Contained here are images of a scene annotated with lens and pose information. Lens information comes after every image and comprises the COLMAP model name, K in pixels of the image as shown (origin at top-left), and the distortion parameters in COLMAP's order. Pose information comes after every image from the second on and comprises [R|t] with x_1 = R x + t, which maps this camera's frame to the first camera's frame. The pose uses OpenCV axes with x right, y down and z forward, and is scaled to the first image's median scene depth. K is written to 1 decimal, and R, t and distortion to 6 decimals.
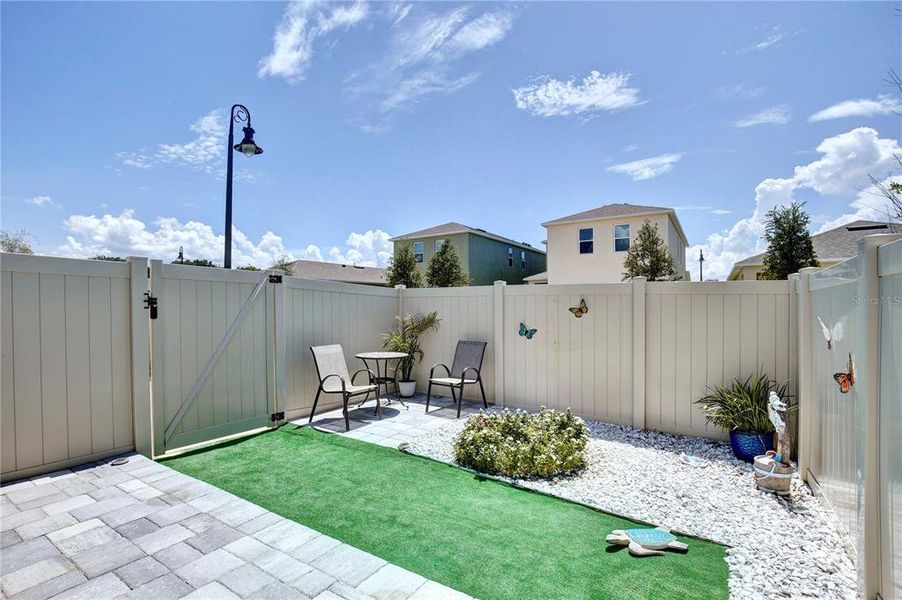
lens RADIAL K [[419.1, 0, 449.5], [0, 419.1, 309.5], [0, 0, 1]] dist [-0.026311, 0.001101]
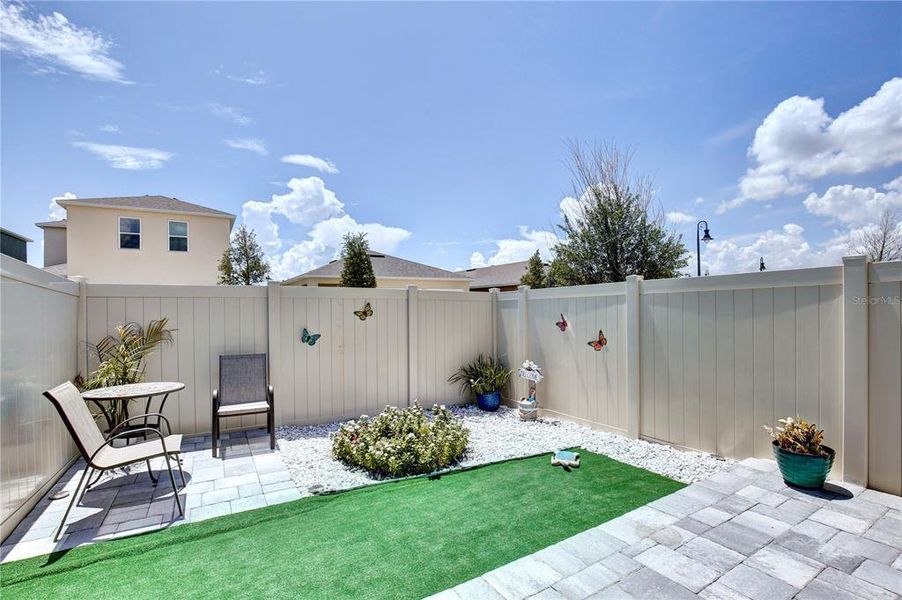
lens RADIAL K [[418.4, 0, 452.9], [0, 418.4, 307.9], [0, 0, 1]] dist [-0.035664, 0.008184]
pose [[0.442524, 0.000513, 0.896756, -0.540293], [0.016457, 0.999827, -0.008694, 0.000522], [-0.896606, 0.018605, 0.442439, 0.333671]]
